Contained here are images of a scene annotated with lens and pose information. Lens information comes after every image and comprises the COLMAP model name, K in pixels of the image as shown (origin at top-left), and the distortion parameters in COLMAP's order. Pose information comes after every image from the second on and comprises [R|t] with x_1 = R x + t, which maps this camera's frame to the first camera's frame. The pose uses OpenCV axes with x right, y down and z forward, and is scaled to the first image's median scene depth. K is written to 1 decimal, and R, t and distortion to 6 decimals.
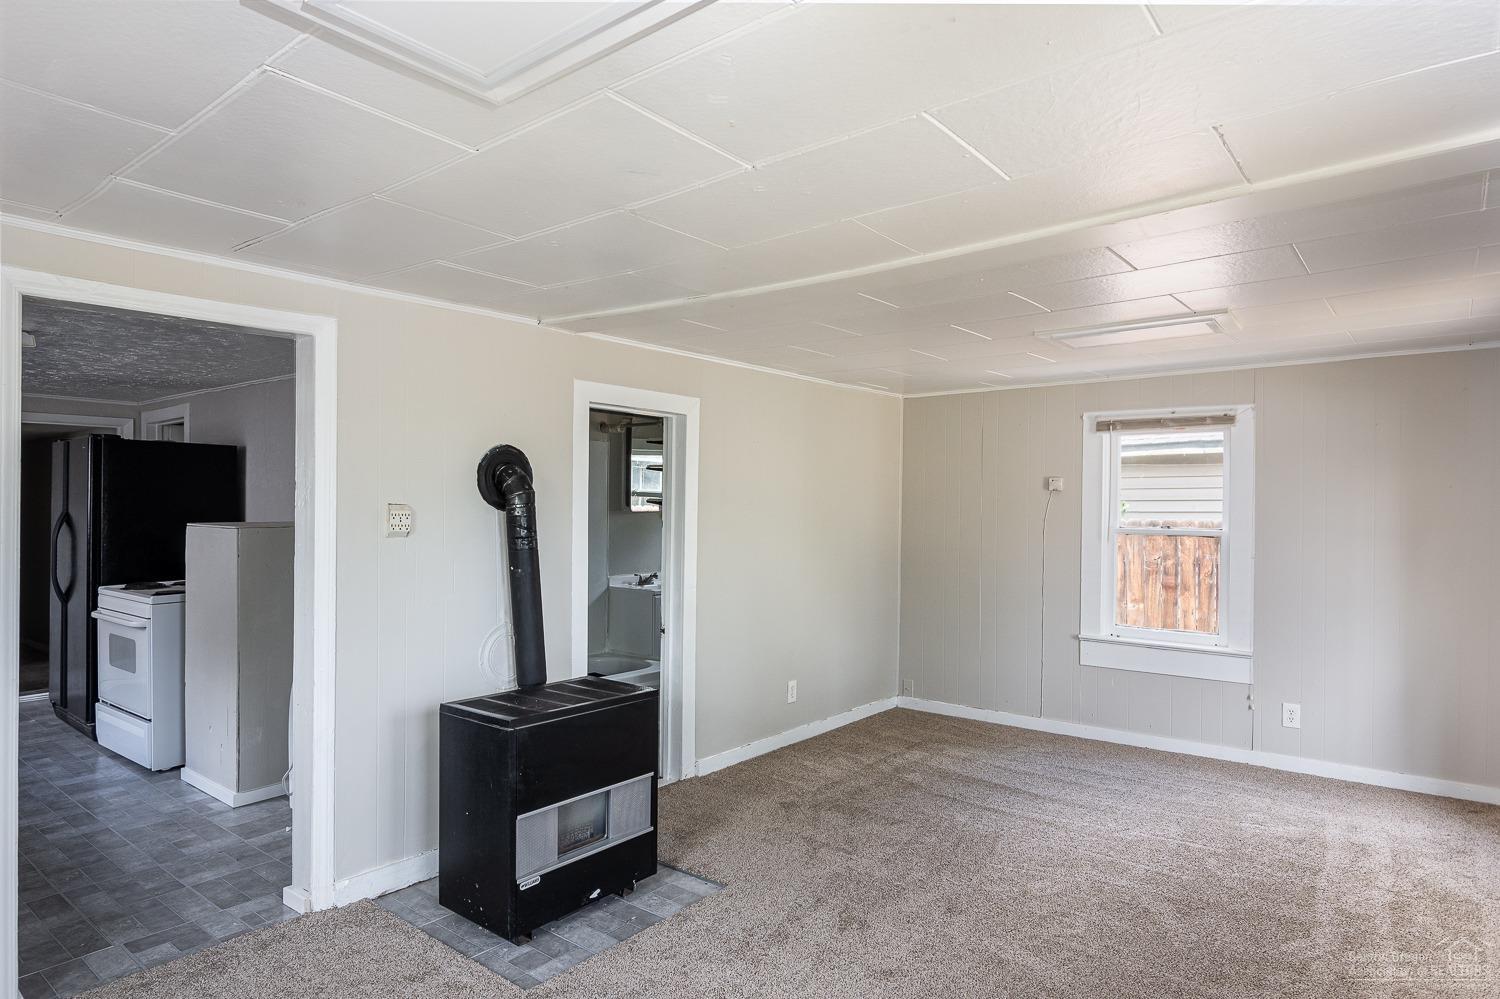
lens RADIAL K [[876.7, 0, 754.3], [0, 876.7, 494.4], [0, 0, 1]] dist [-0.002244, -0.000447]
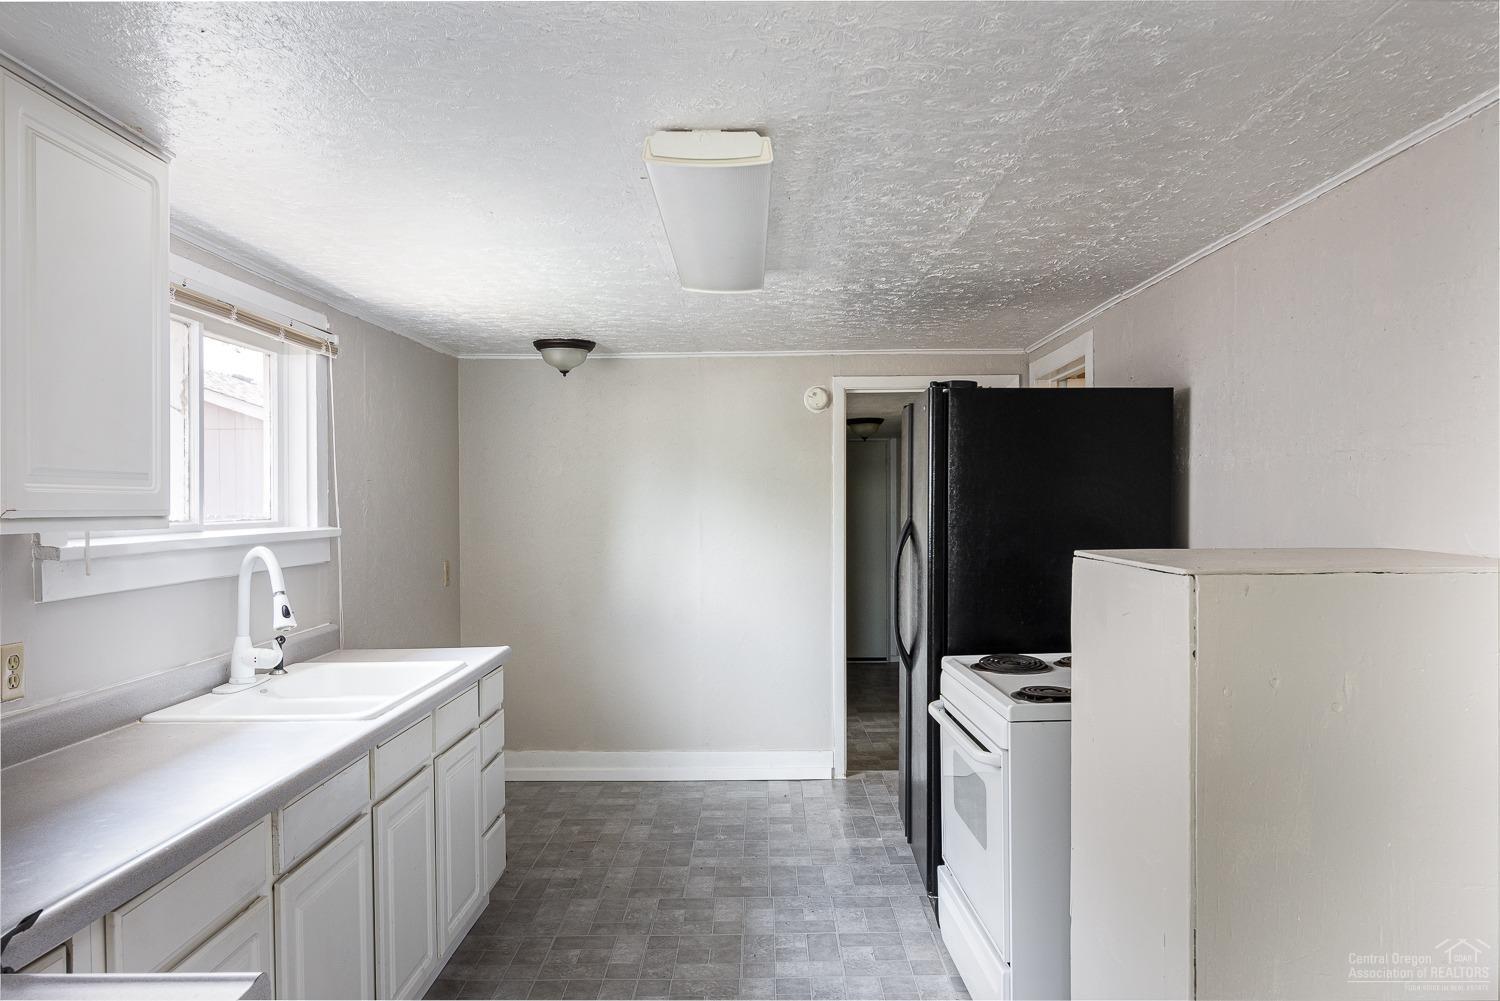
lens RADIAL K [[1061.8, 0, 749.9], [0, 1061.8, 501.8], [0, 0, 1]] dist [-0.002159, 0.001361]
pose [[0.619643, -0.002158, -0.784881, -0.300246], [0.003832, 0.999993, 0.000276, 0.007183], [0.784875, -0.003179, 0.619647, 0.493041]]
